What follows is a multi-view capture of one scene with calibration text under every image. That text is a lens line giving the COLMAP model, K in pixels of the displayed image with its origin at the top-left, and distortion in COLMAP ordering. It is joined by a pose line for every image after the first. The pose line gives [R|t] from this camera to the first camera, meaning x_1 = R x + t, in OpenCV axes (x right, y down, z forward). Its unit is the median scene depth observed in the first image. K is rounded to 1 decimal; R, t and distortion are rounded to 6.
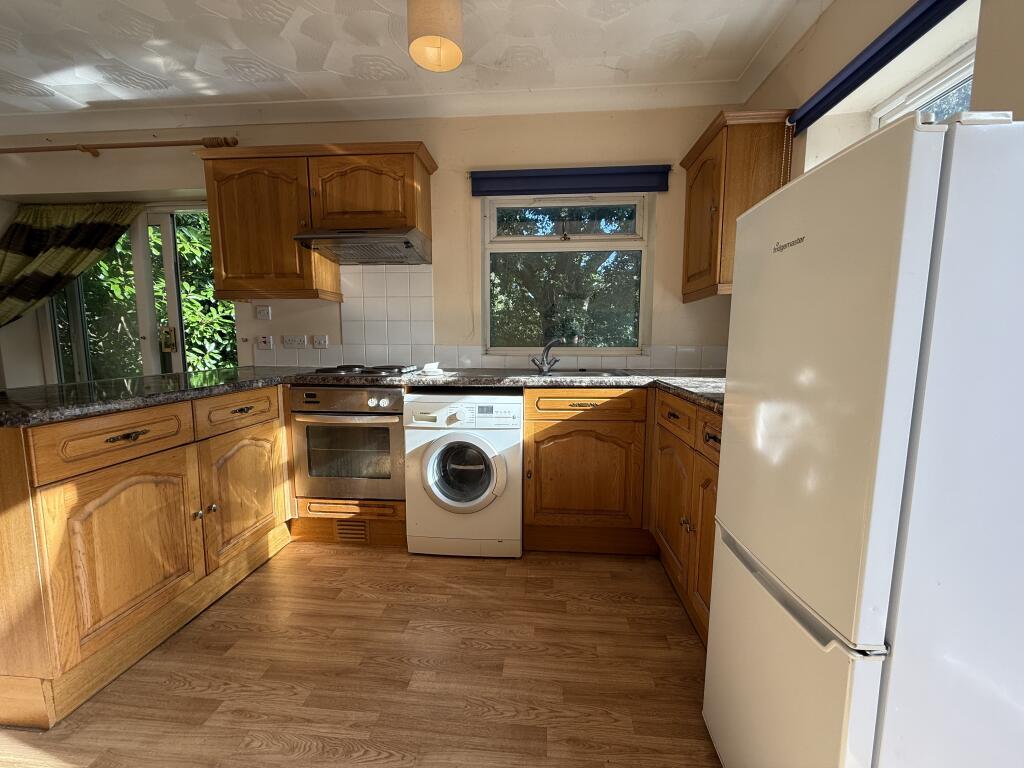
lens RADIAL K [[405.1, 0, 512.0], [0, 405.1, 384.0], [0, 0, 1]] dist [0.000920, -0.000048]
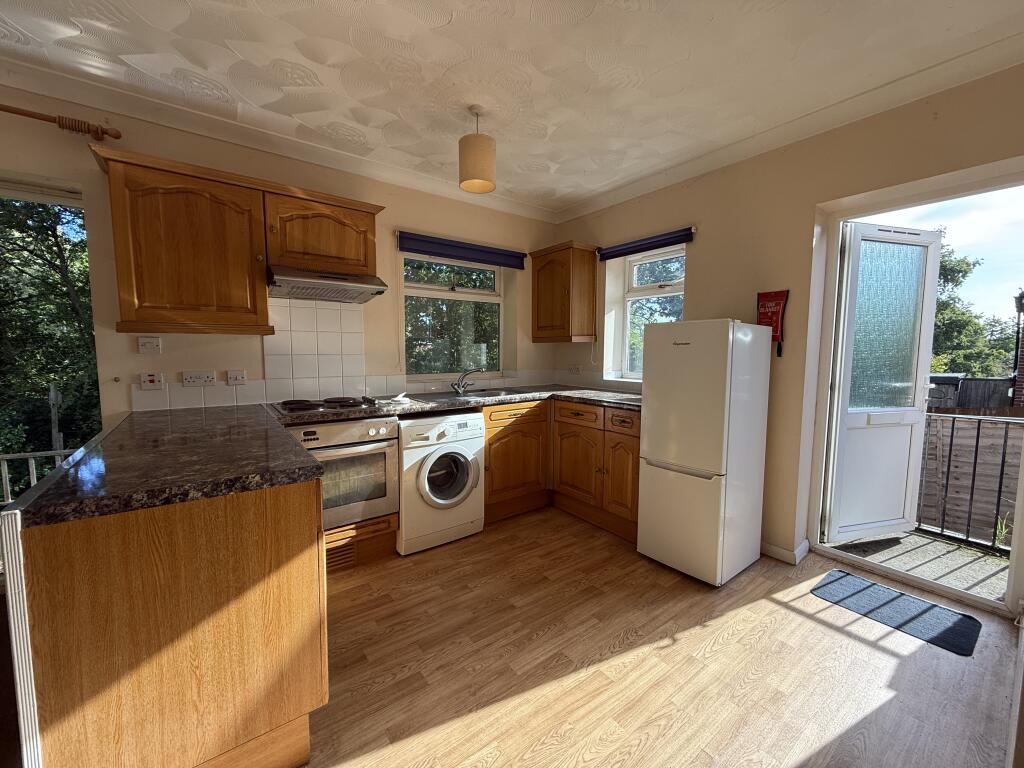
lens RADIAL K [[405.1, 0, 512.0], [0, 405.1, 384.0], [0, 0, 1]] dist [0.000920, -0.000048]
pose [[0.751651, -0.055690, 0.657206, -0.783653], [0.071900, 0.997409, 0.002285, -0.061848], [-0.655631, 0.045536, 0.753707, -0.117231]]
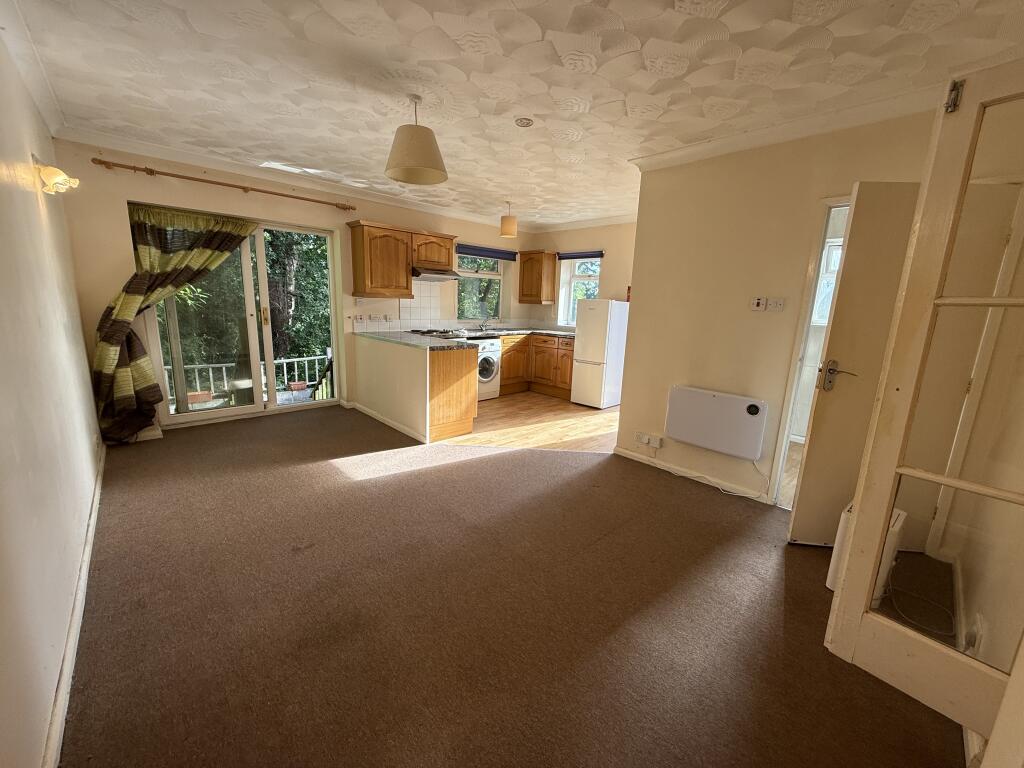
lens RADIAL K [[405.1, 0, 512.0], [0, 405.1, 384.0], [0, 0, 1]] dist [0.000920, -0.000048]
pose [[0.666218, -0.127093, 0.734847, -1.994639], [0.048488, 0.990668, 0.127378, -0.014806], [-0.744179, -0.049230, 0.666164, -0.950092]]
